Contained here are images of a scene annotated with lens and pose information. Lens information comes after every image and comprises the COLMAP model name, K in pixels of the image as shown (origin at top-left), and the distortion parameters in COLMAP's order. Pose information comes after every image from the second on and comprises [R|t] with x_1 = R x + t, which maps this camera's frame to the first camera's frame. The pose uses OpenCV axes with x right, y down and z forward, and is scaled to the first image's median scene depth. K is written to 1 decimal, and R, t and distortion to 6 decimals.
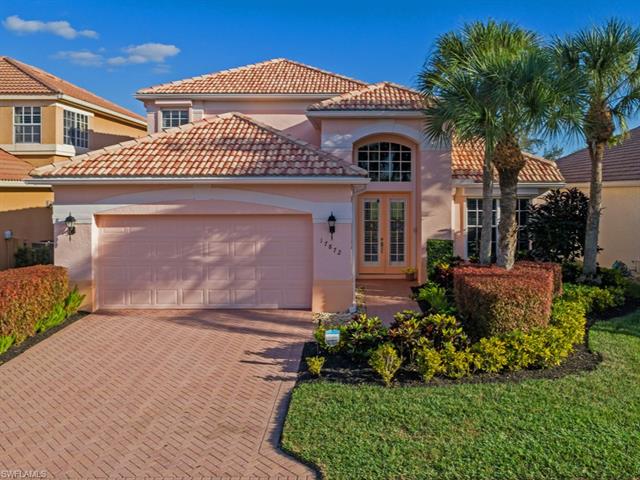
lens RADIAL K [[600.4, 0, 364.4], [0, 600.4, 192.6], [0, 0, 1]] dist [-0.005351, -0.002722]
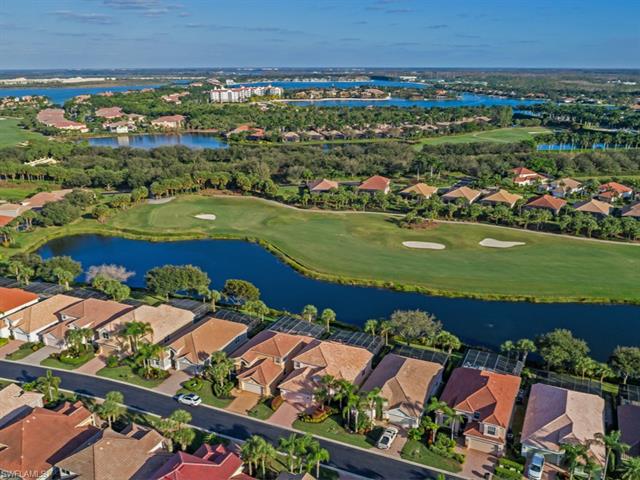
lens RADIAL K [[589.2, 0, 320.0], [0, 589.2, 240.0], [0, 0, 1]] dist [-0.011005, -0.000869]
pose [[0.899360, 0.119471, -0.420569, 3.467778], [0.009919, 0.956117, 0.292817, -4.703076], [0.437096, -0.267520, 0.858708, -5.734290]]
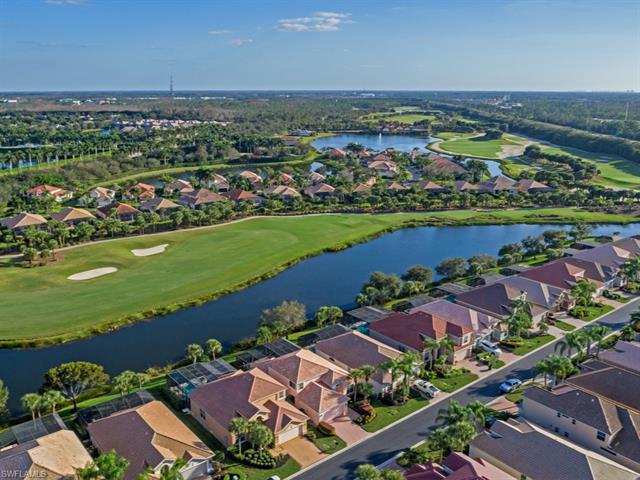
lens RADIAL K [[587.6, 0, 316.1], [0, 587.6, 240.1], [0, 0, 1]] dist [-0.010474, -0.006964]
pose [[0.787021, -0.166546, 0.594020, -4.769788], [0.004782, 0.964489, 0.264079, -4.241393], [-0.616907, -0.204996, 0.759870, -4.393085]]
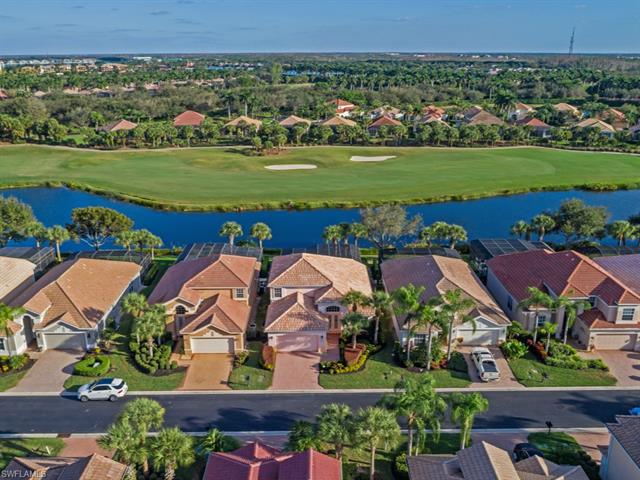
lens RADIAL K [[582.0, 0, 317.8], [0, 582.0, 239.3], [0, 0, 1]] dist [-0.007364, -0.002961]
pose [[0.999938, -0.003671, -0.010560, -0.035003], [0.006775, 0.950332, 0.311163, -2.319174], [0.008894, -0.311215, 0.950298, -3.516370]]
